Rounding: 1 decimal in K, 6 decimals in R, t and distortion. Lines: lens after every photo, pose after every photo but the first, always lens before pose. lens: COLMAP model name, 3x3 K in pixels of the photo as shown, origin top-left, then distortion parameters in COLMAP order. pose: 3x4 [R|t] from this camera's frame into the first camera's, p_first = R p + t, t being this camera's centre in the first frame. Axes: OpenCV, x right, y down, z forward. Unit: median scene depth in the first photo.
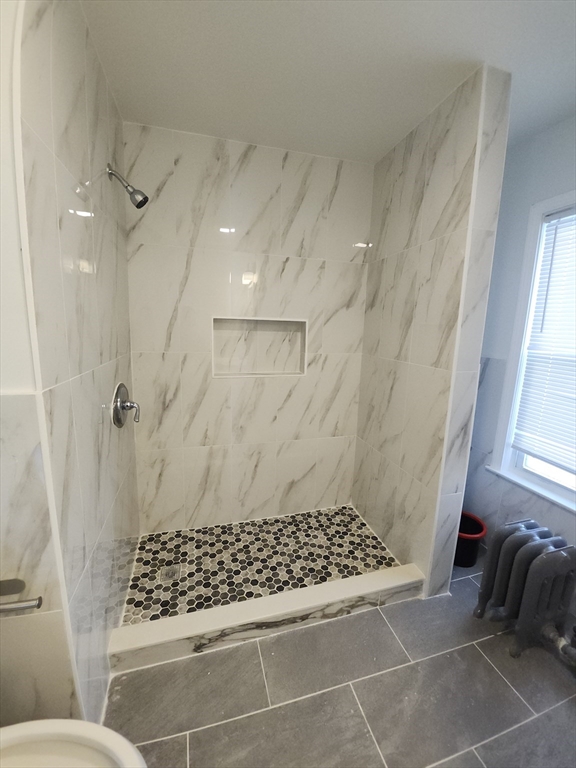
lens RADIAL K [[303.7, 0, 287.0], [0, 303.7, 378.5], [0, 0, 1]] dist [-0.000971, -0.010249]
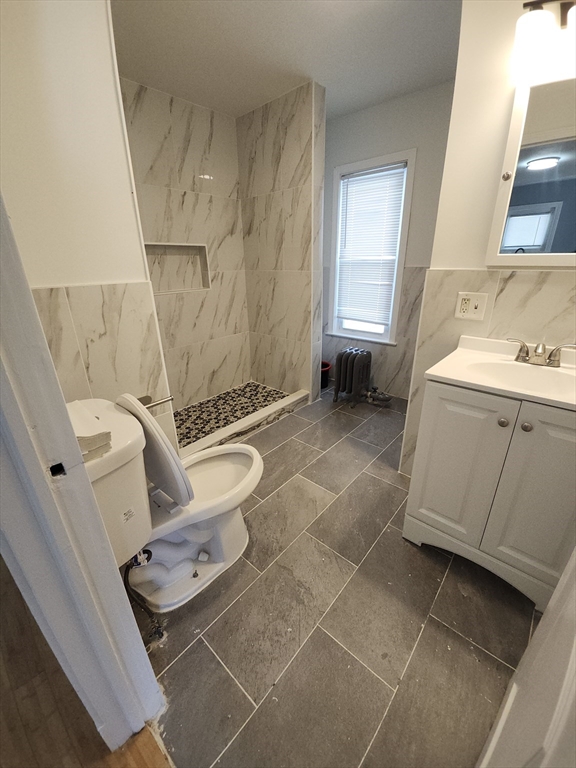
lens RADIAL K [[303.7, 0, 287.0], [0, 303.7, 378.5], [0, 0, 1]] dist [-0.000971, -0.010249]
pose [[0.840825, -0.233647, 0.488285, -0.462441], [0.132127, 0.963351, 0.233446, 0.115883], [-0.524934, -0.131771, 0.840881, -0.399438]]
